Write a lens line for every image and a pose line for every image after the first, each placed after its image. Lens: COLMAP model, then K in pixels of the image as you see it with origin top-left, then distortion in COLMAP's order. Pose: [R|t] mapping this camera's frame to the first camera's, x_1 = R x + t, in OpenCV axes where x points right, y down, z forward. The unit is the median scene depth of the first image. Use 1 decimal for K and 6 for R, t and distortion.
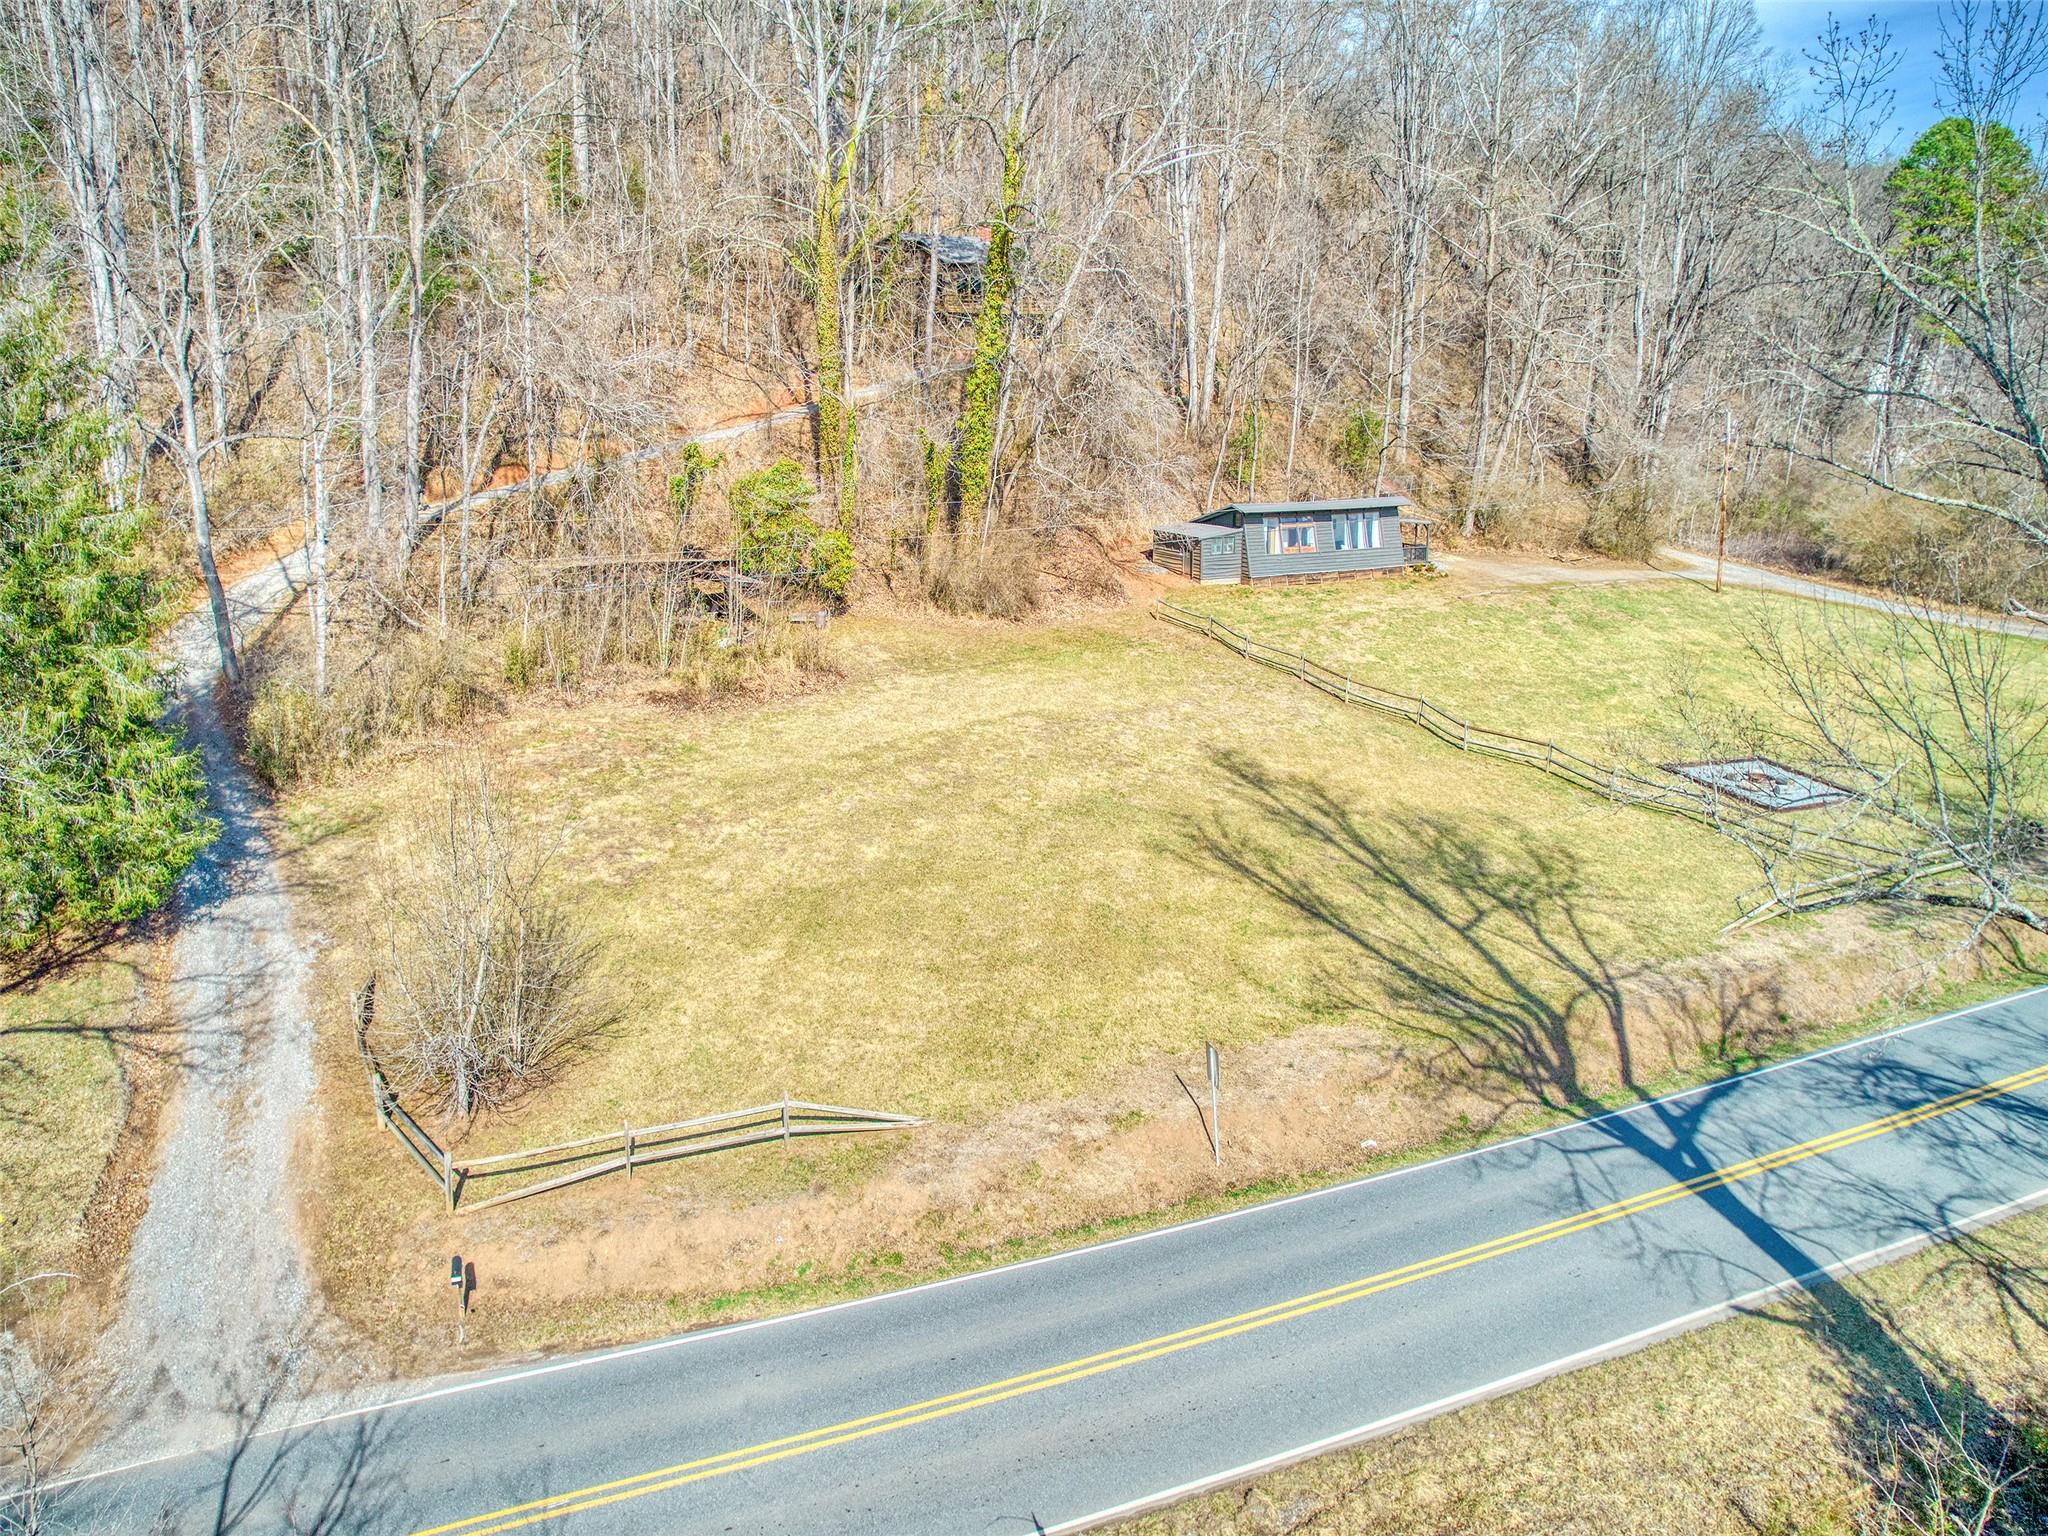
lens RADIAL K [[1355.4, 0, 897.9], [0, 1355.4, 663.5], [0, 0, 1]] dist [-0.064452, 0.022215]
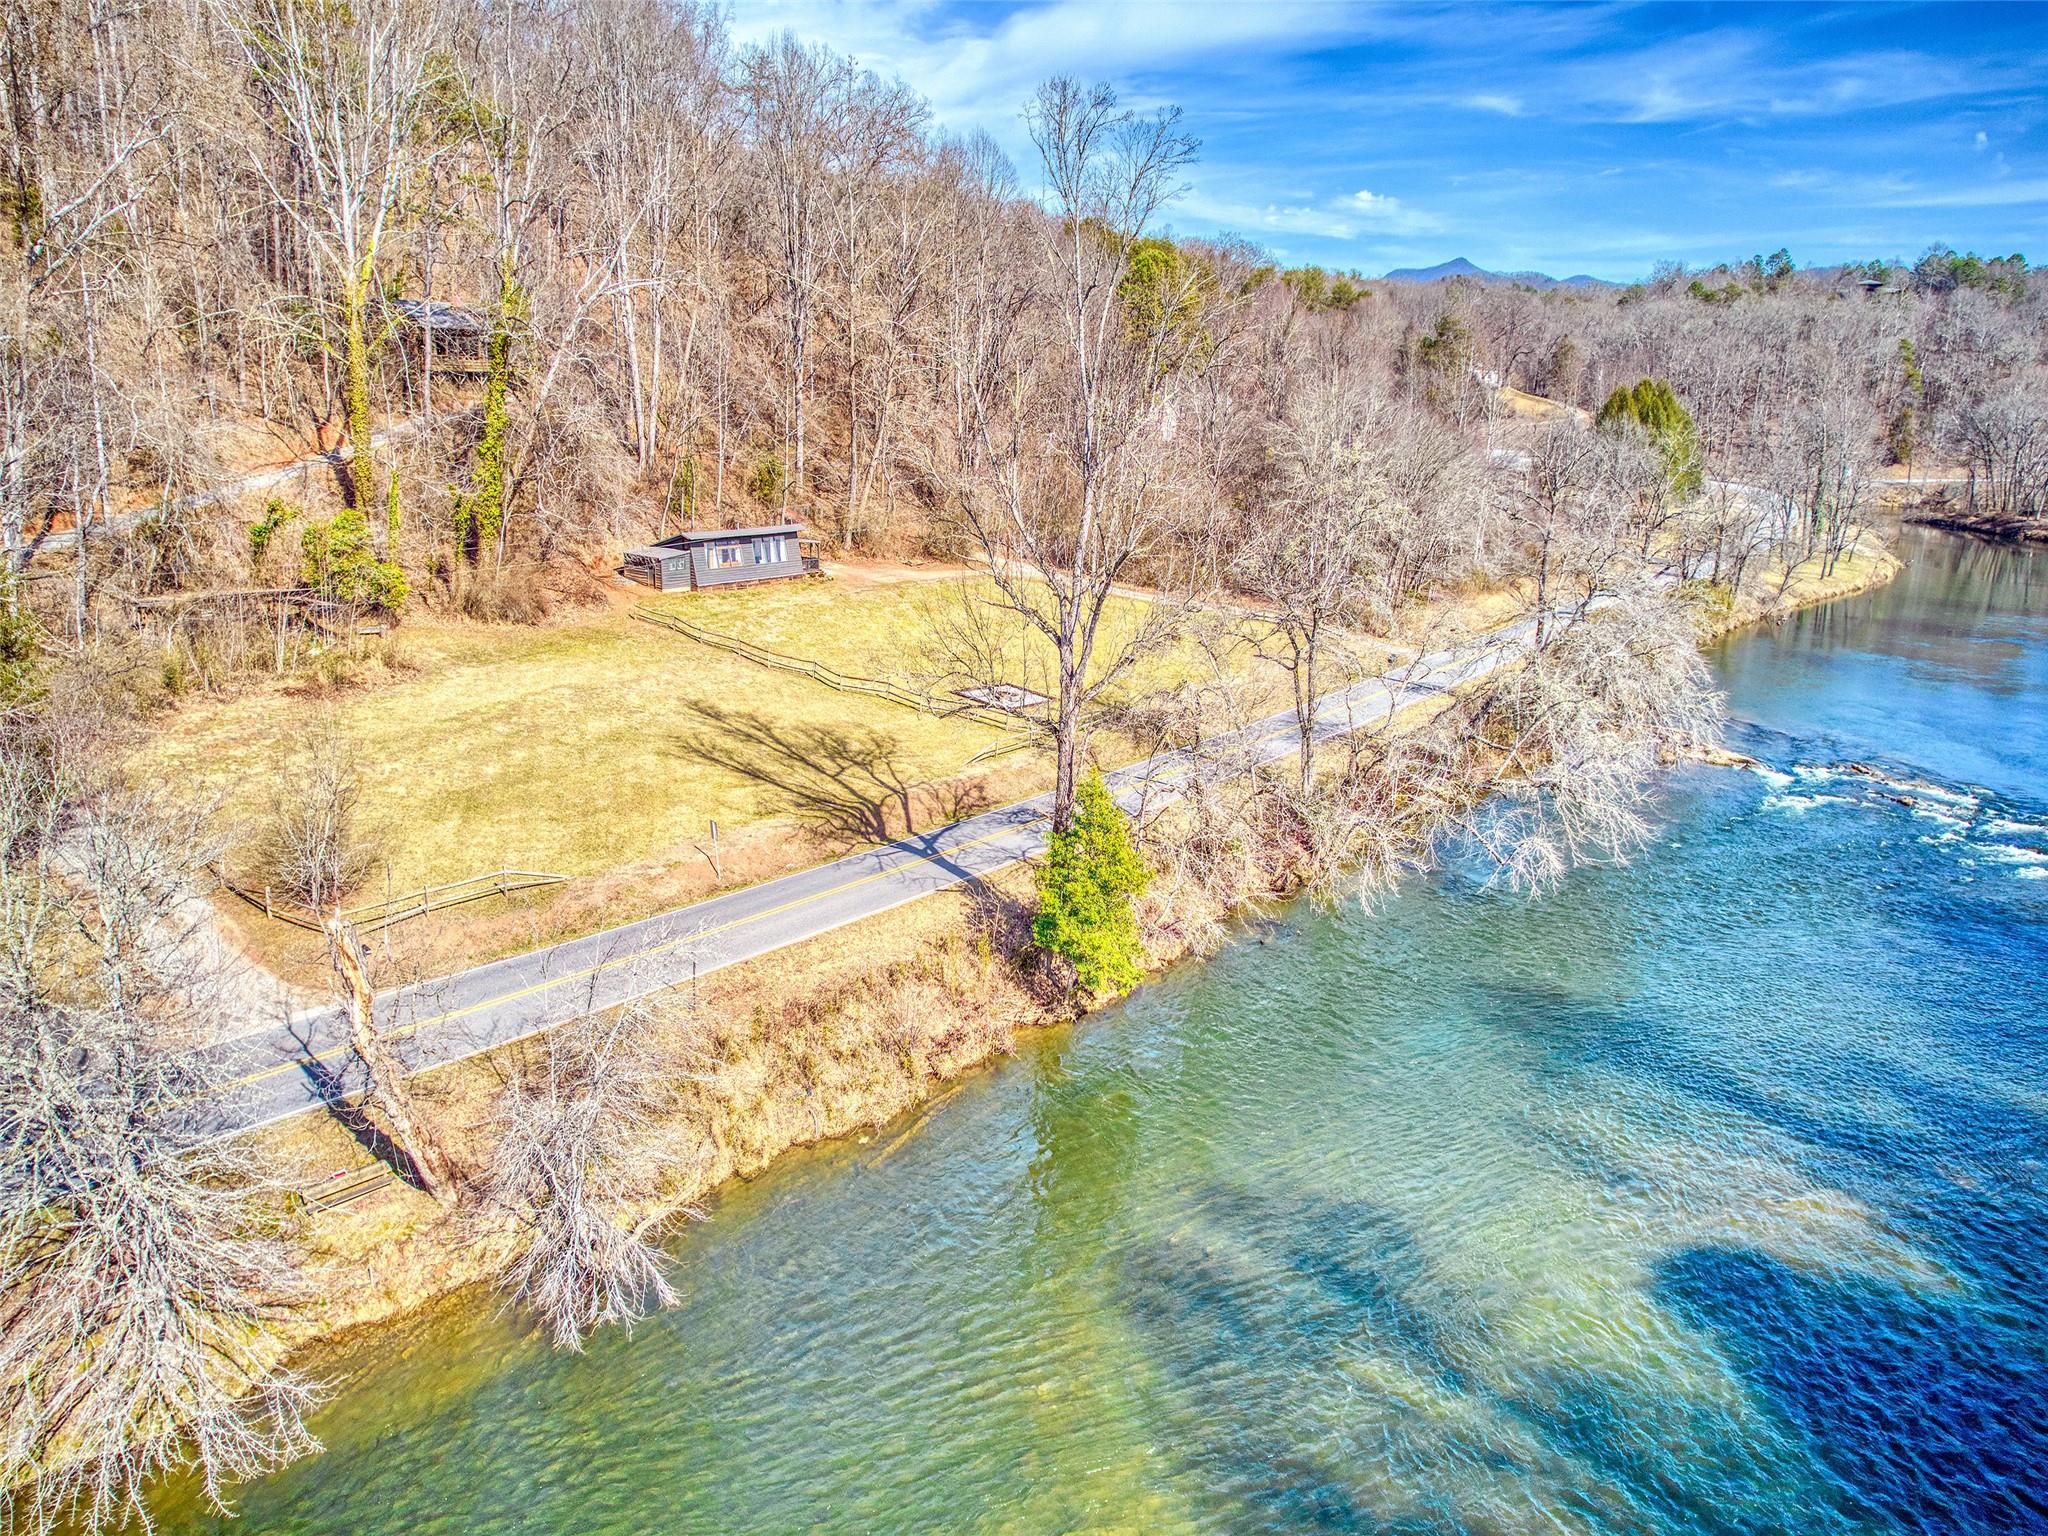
lens RADIAL K [[1299.0, 0, 919.8], [0, 1299.0, 723.3], [0, 0, 1]] dist [-0.033311, 0.001033]
pose [[0.906038, -0.077507, 0.416038, -0.169708], [0.058140, 0.996561, 0.059041, 0.019580], [-0.419183, -0.029305, 0.907429, -0.539779]]
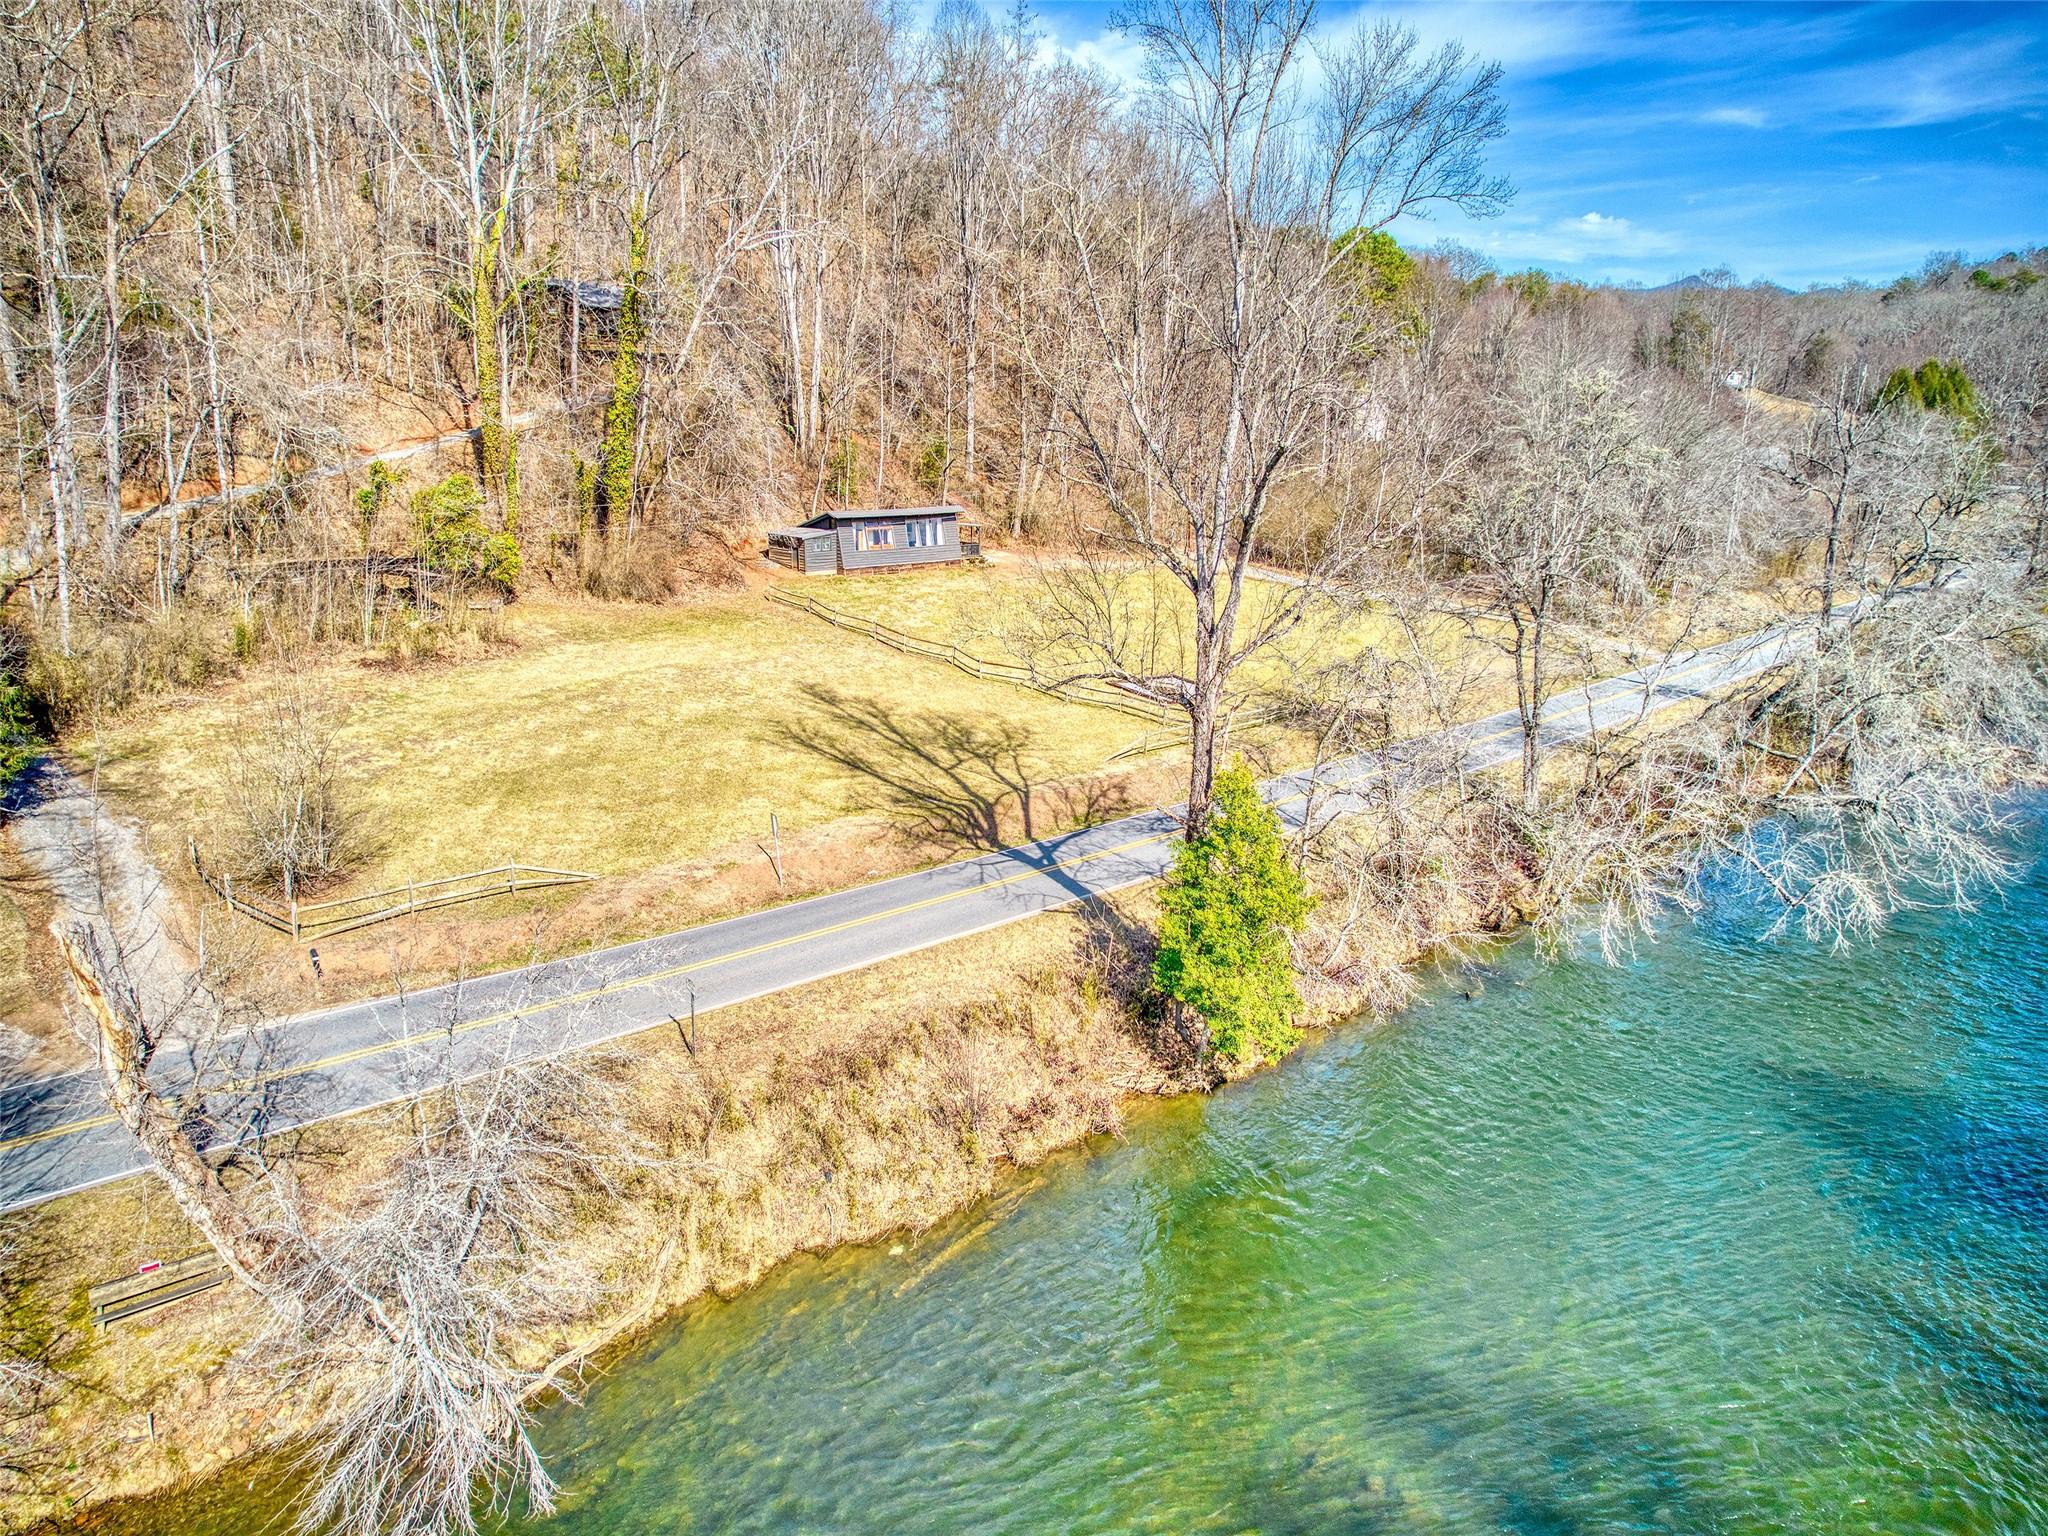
lens RADIAL K [[1283.3, 0, 959.2], [0, 1283.3, 718.0], [0, 0, 1]] dist [-0.046050, 0.028927]
pose [[0.952561, -0.050709, 0.300094, -0.012665], [0.041229, 0.998433, 0.037843, 0.063328], [-0.301543, -0.023675, 0.953159, -0.347685]]
